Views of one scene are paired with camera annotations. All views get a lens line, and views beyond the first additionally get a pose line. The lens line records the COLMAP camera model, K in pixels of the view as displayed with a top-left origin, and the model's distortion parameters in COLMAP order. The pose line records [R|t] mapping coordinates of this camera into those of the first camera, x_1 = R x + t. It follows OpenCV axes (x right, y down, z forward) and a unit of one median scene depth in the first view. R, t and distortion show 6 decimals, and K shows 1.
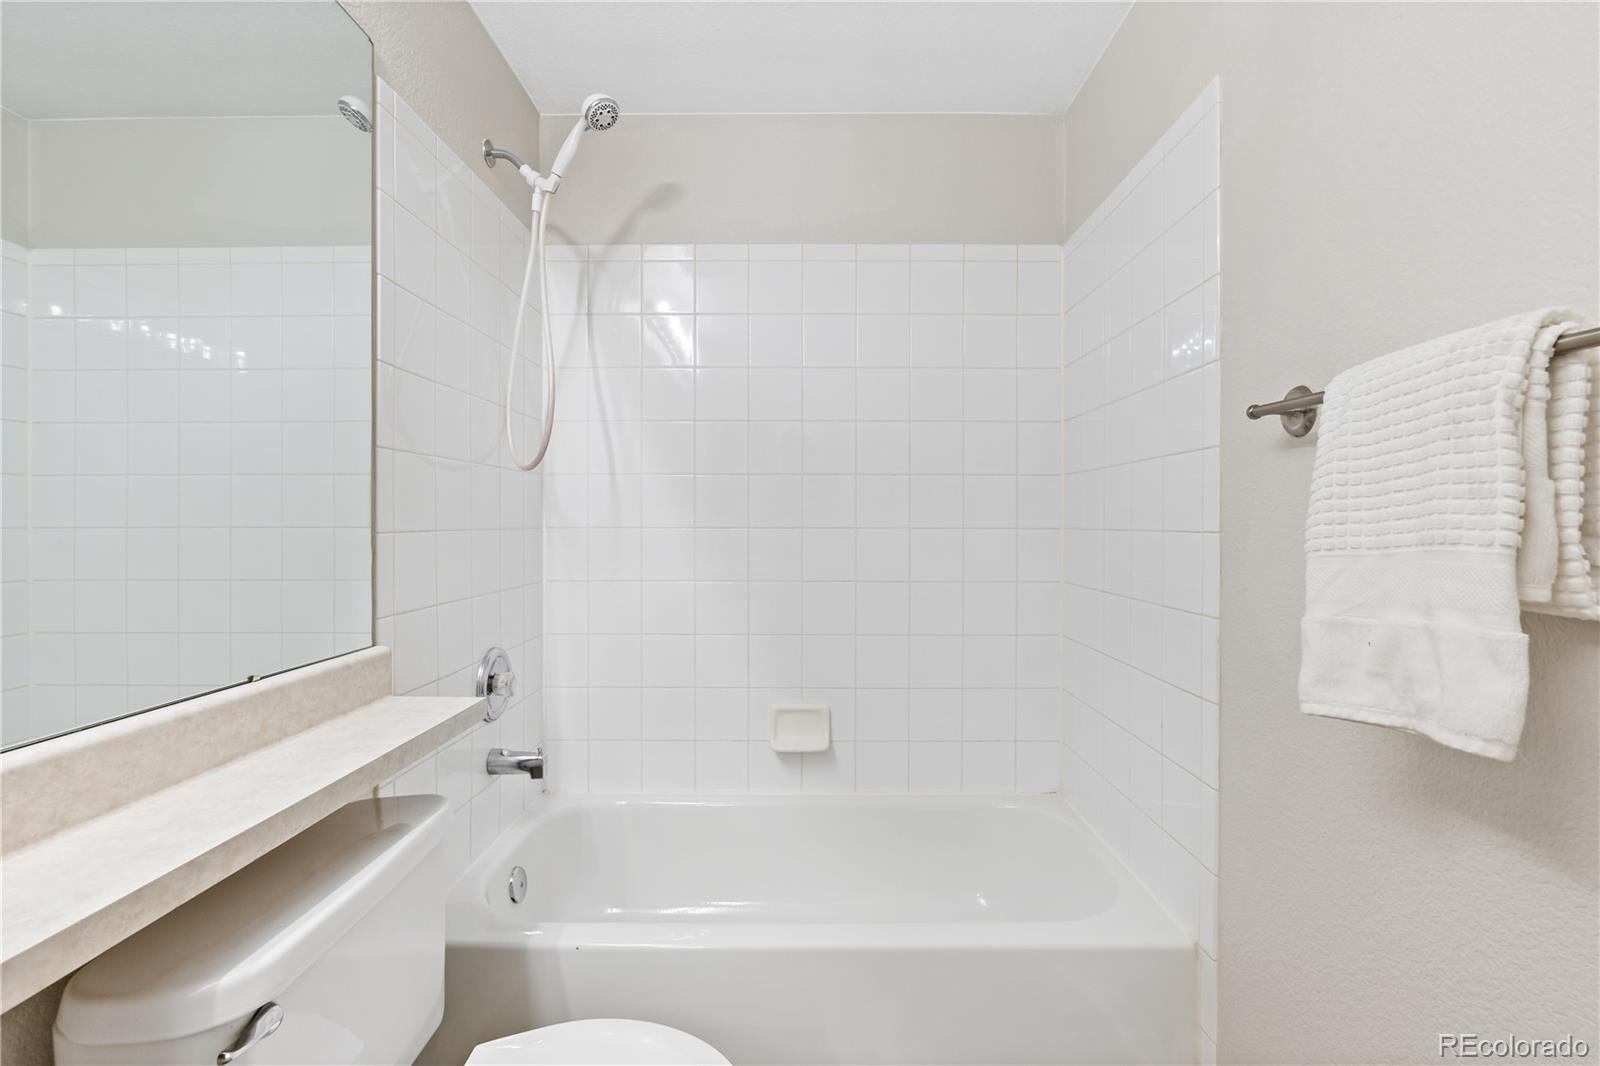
lens RADIAL K [[726.2, 0, 803.4], [0, 726.2, 523.5], [0, 0, 1]] dist [-0.008746, 0.000319]
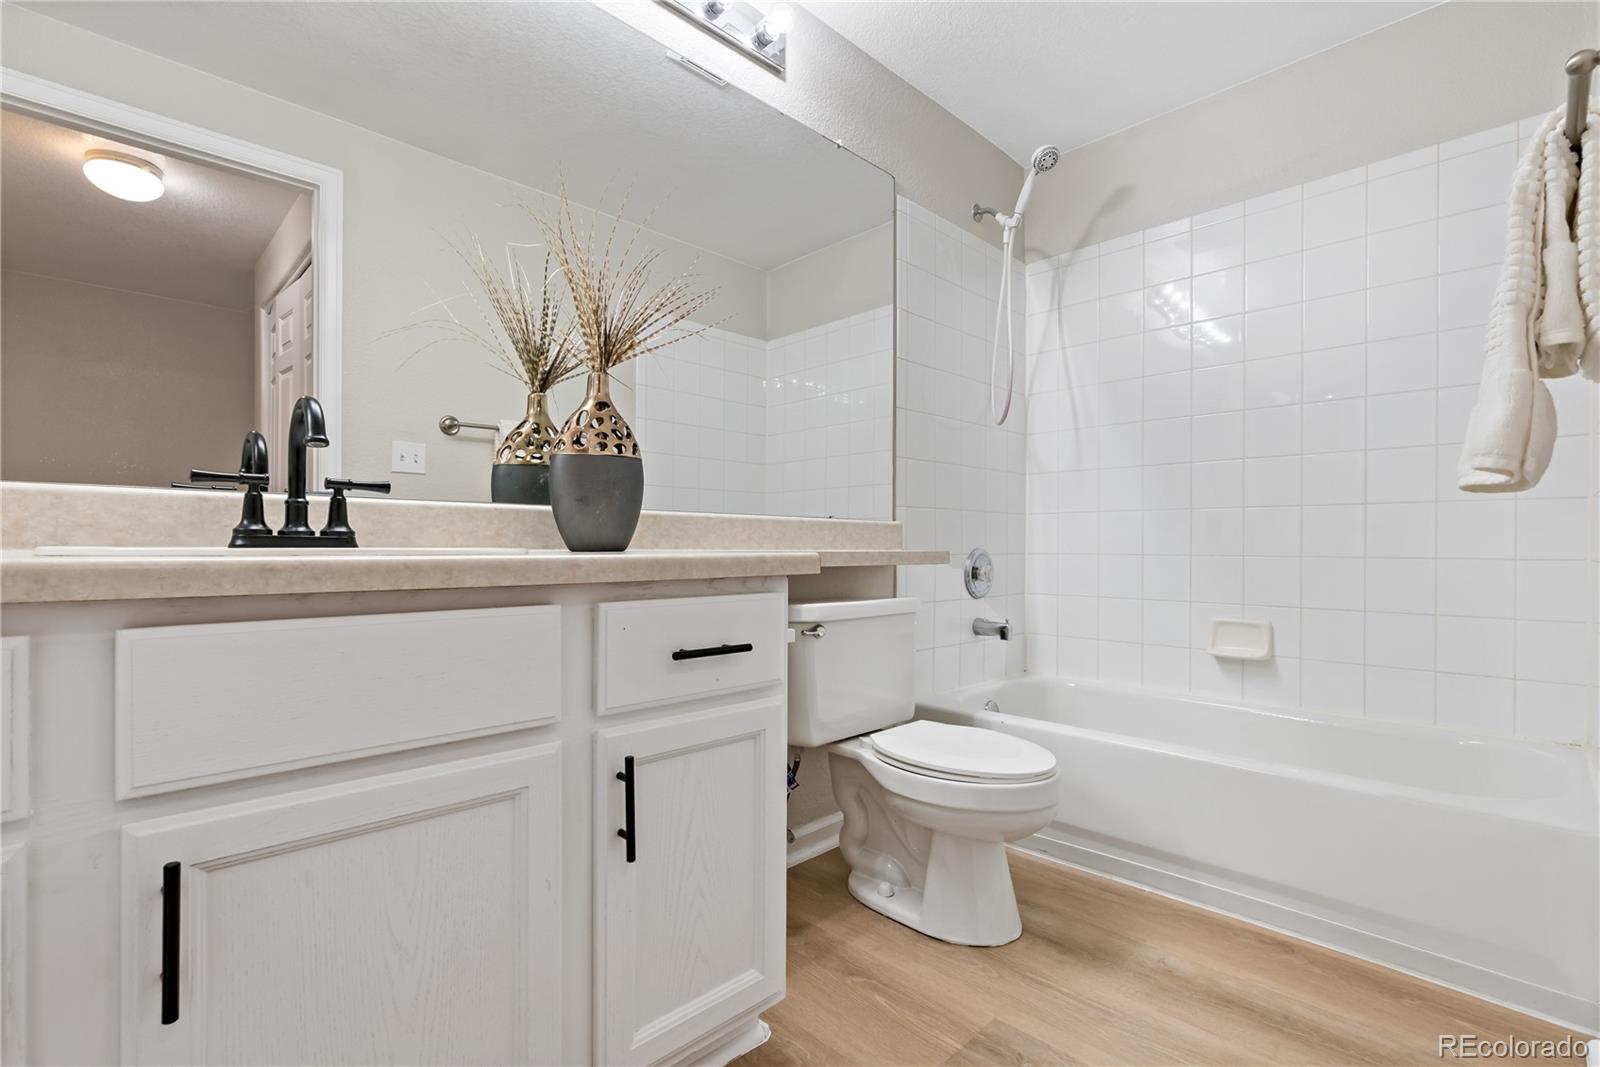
lens RADIAL K [[726.2, 0, 803.4], [0, 726.2, 524.0], [0, 0, 1]] dist [-0.008746, 0.000319]
pose [[0.711952, -0.017298, -0.702015, 0.334889], [-0.003271, 0.999604, -0.027948, 0.159492], [0.702221, 0.022194, 0.711613, -0.275342]]
